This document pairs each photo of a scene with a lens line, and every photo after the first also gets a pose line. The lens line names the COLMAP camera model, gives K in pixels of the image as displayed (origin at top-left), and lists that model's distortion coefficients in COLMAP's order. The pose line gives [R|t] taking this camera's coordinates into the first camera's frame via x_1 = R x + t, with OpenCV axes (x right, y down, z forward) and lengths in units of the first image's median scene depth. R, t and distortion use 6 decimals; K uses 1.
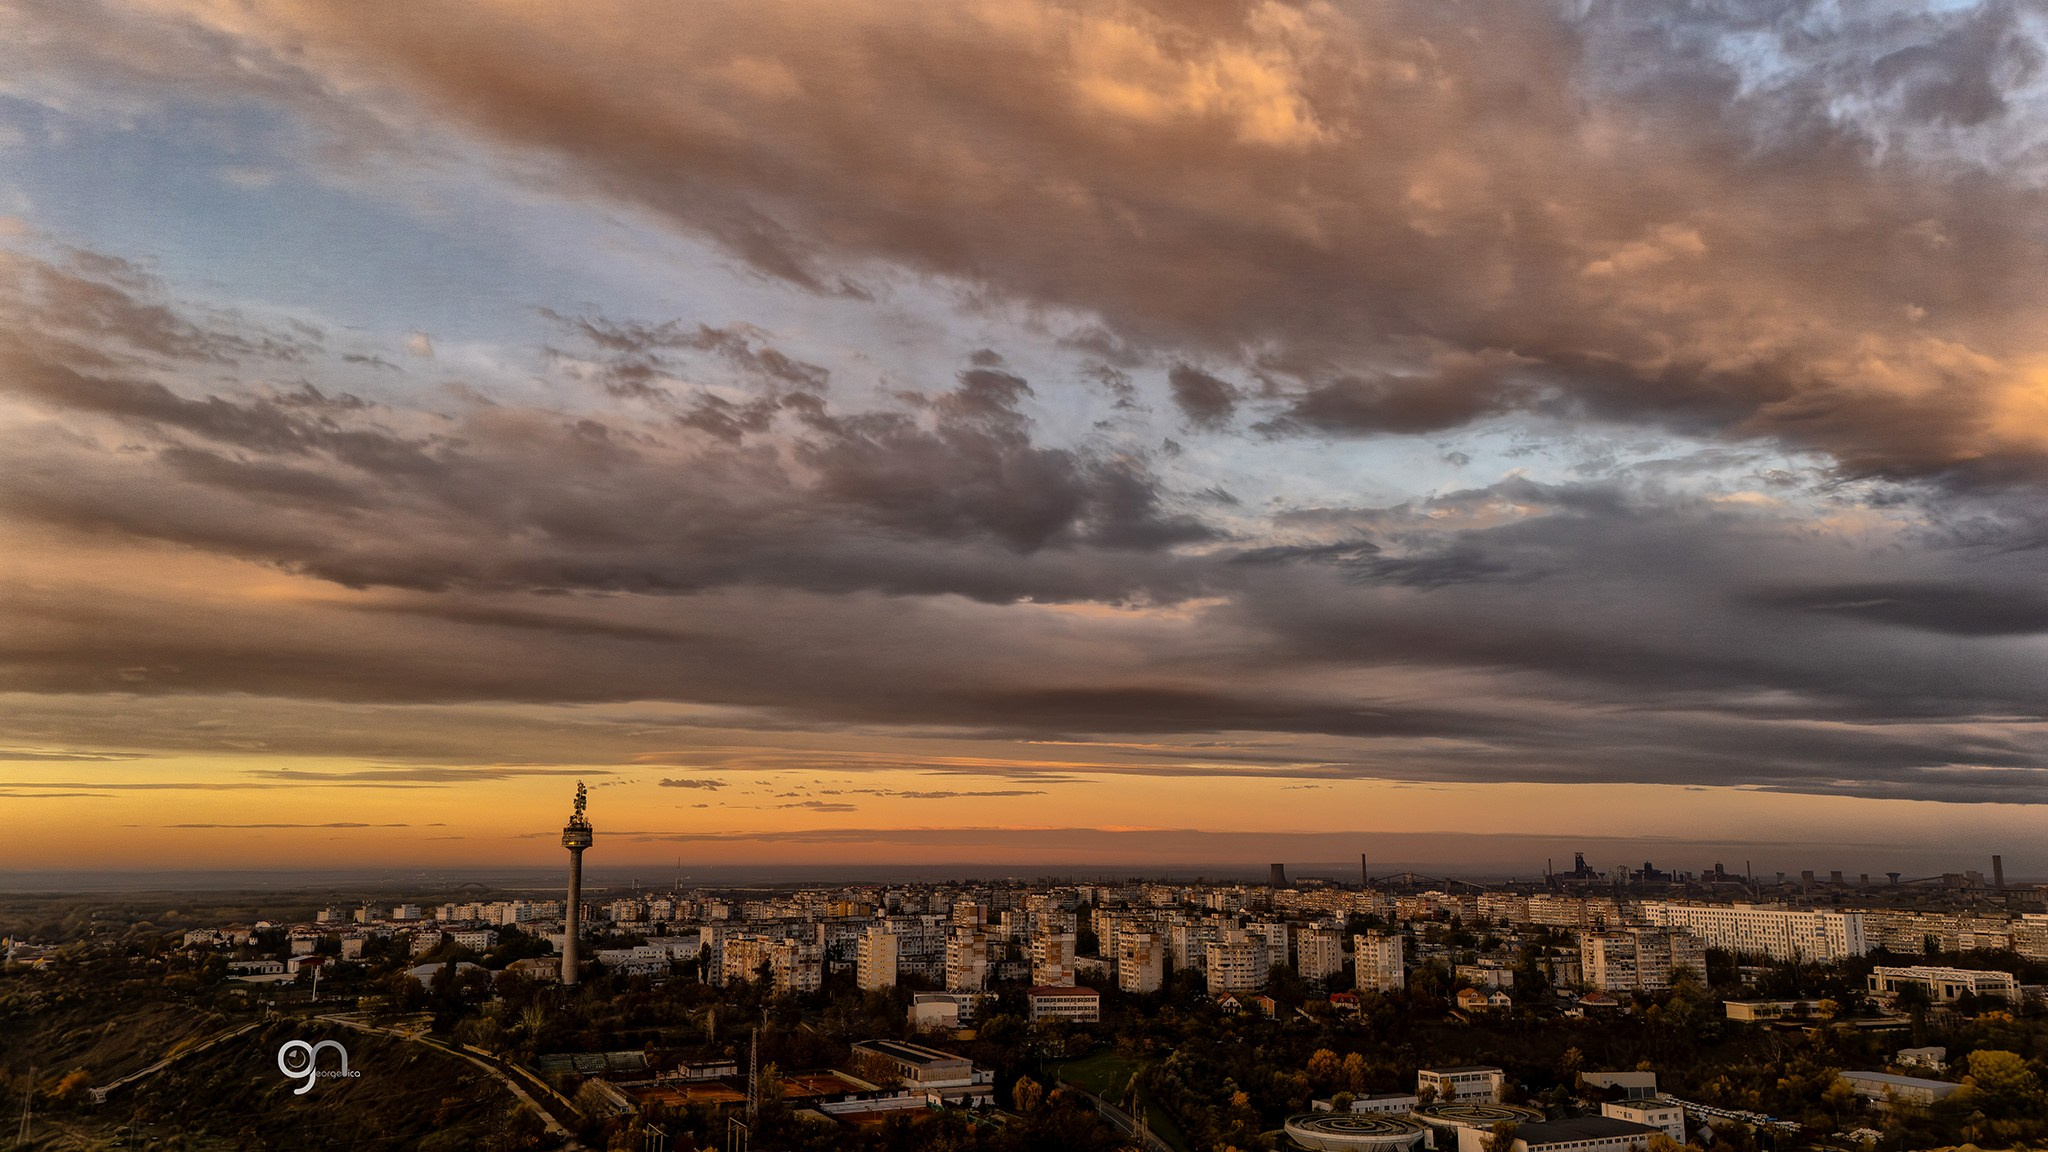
lens RADIAL K [[1494.0, 0, 1008.9], [0, 1494.0, 579.3], [0, 0, 1]] dist [0.061551, -0.052815]
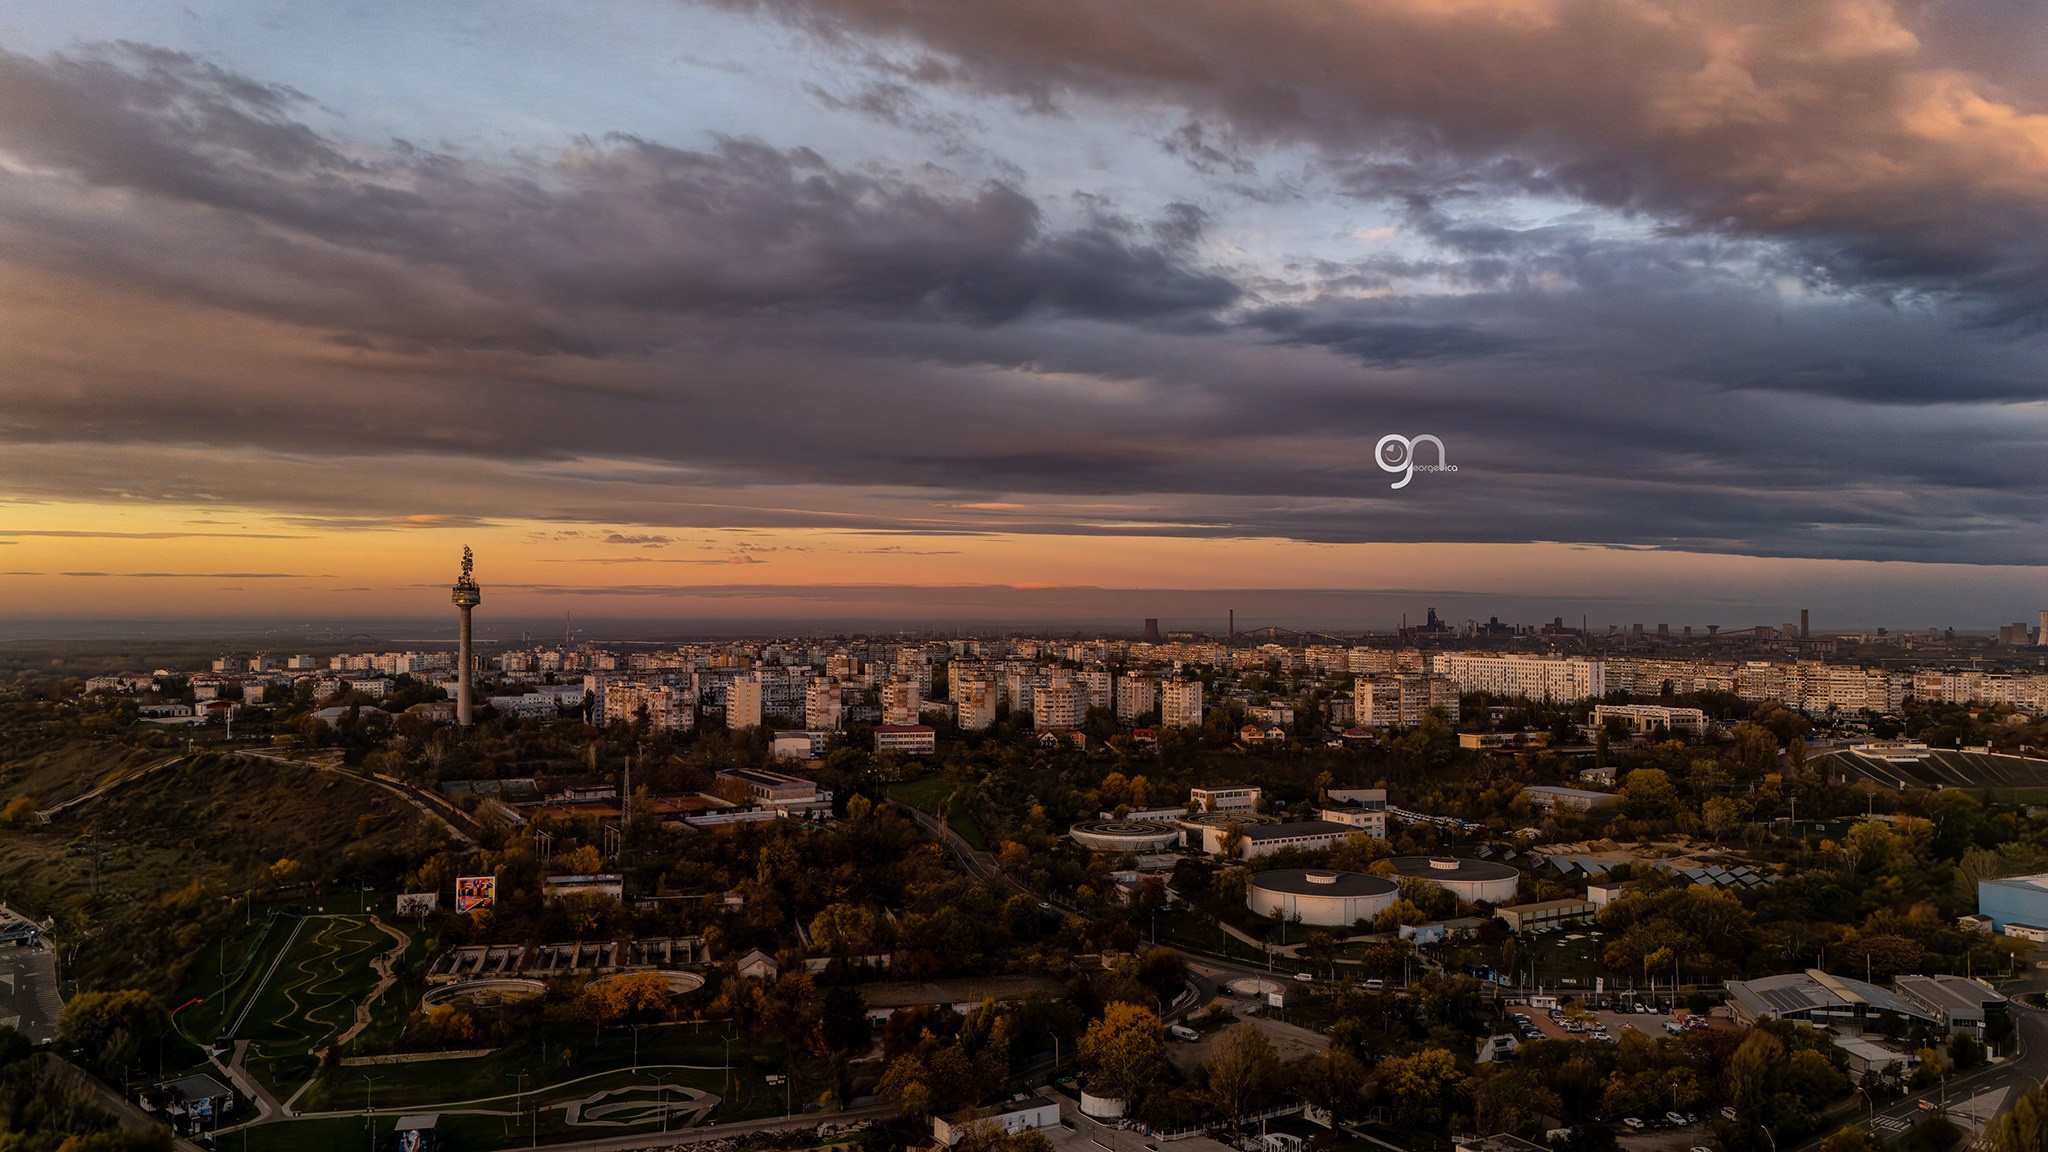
lens RADIAL K [[1494.0, 0, 1028.0], [0, 1494.0, 577.9], [0, 0, 1]] dist [0.061551, -0.052815]
pose [[0.996615, 0.004893, 0.082062, 0.033055], [-0.017995, 0.987002, 0.159695, -0.025536], [-0.080214, -0.160631, 0.983750, -0.118047]]
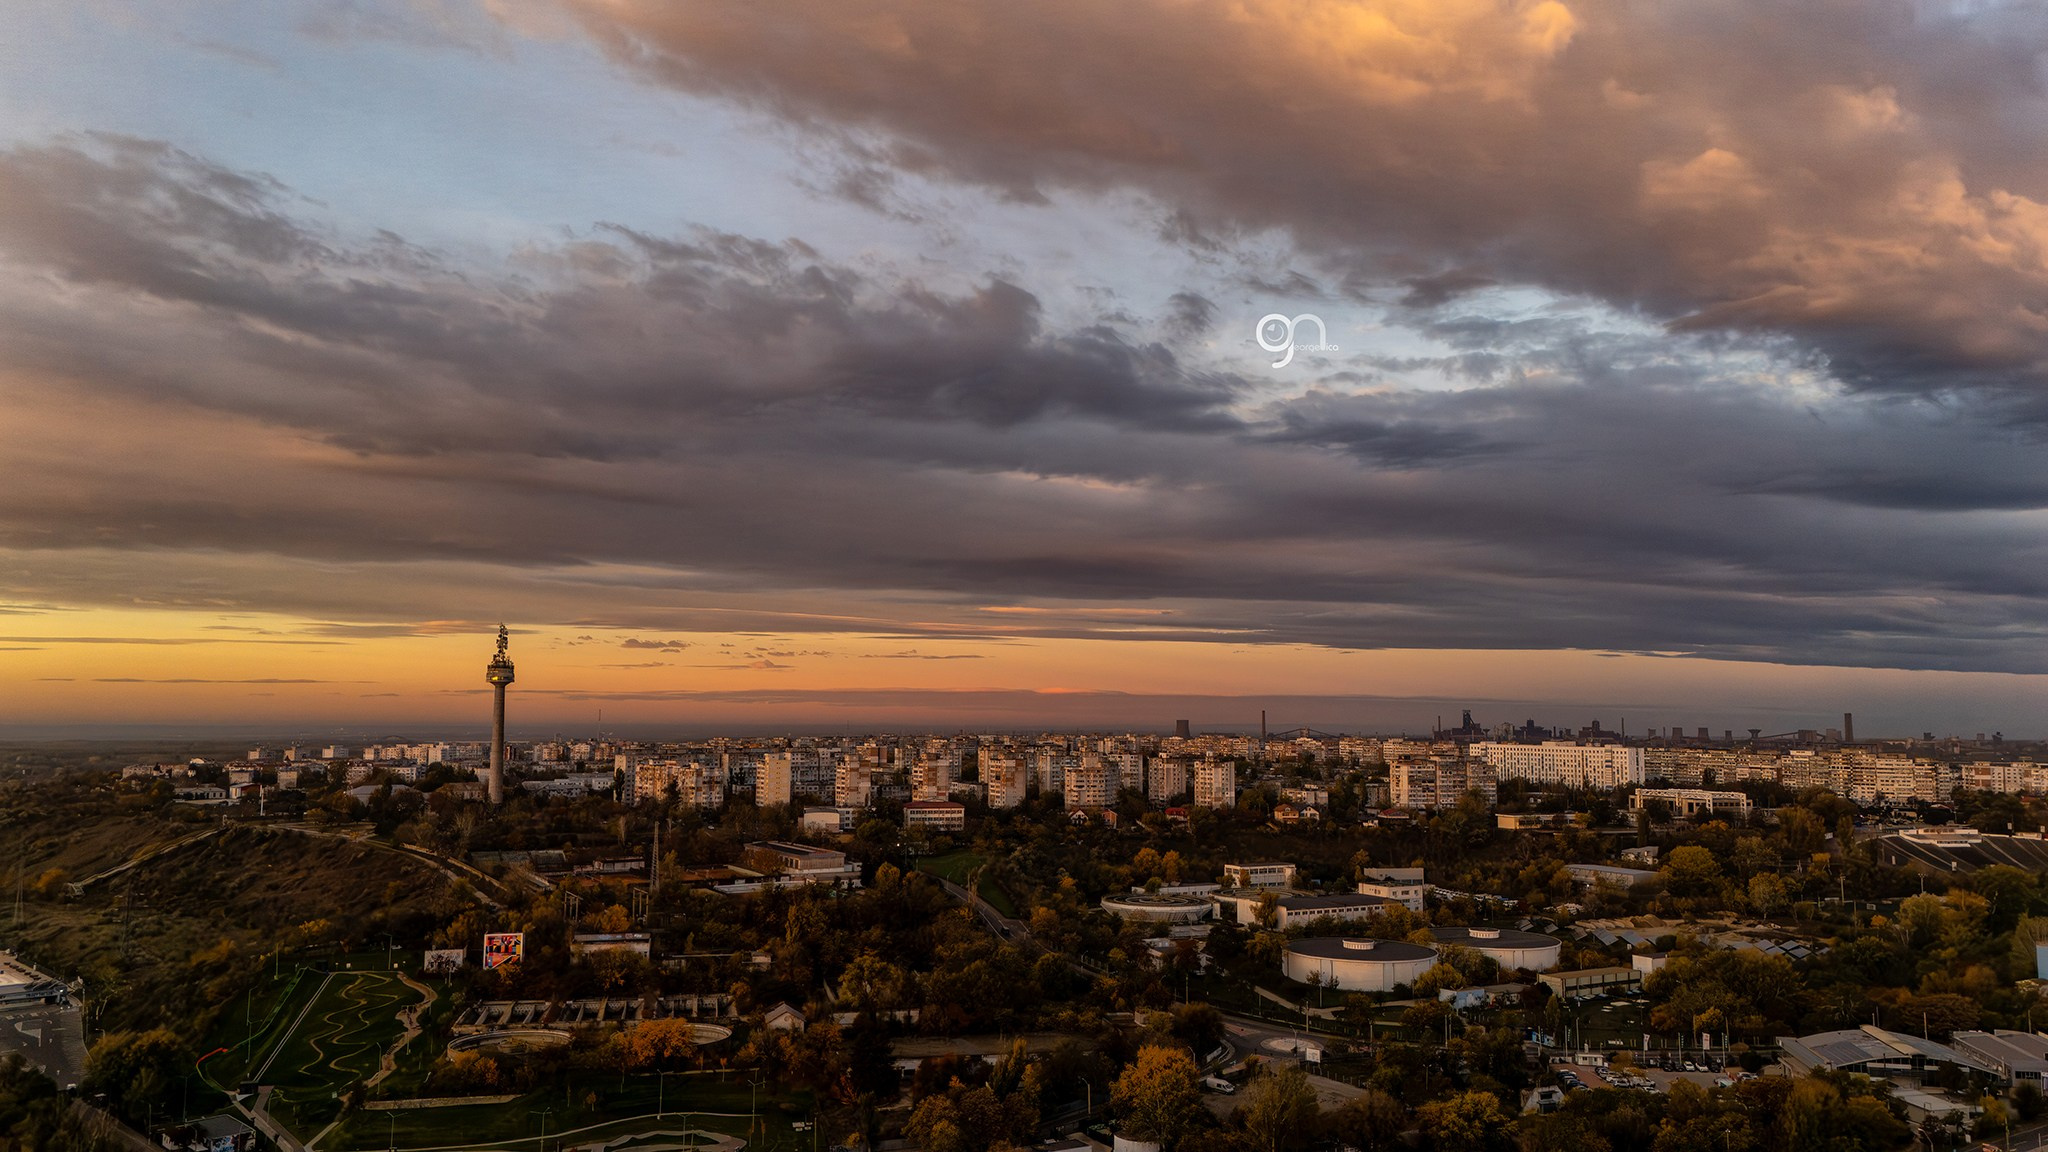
lens RADIAL K [[1494.0, 0, 1028.2], [0, 1494.0, 569.9], [0, 0, 1]] dist [0.061551, -0.052815]
pose [[0.998061, 0.009547, 0.061505, 0.032893], [-0.014712, 0.996351, 0.084073, -0.003851], [-0.060478, -0.084814, 0.994560, -0.123240]]
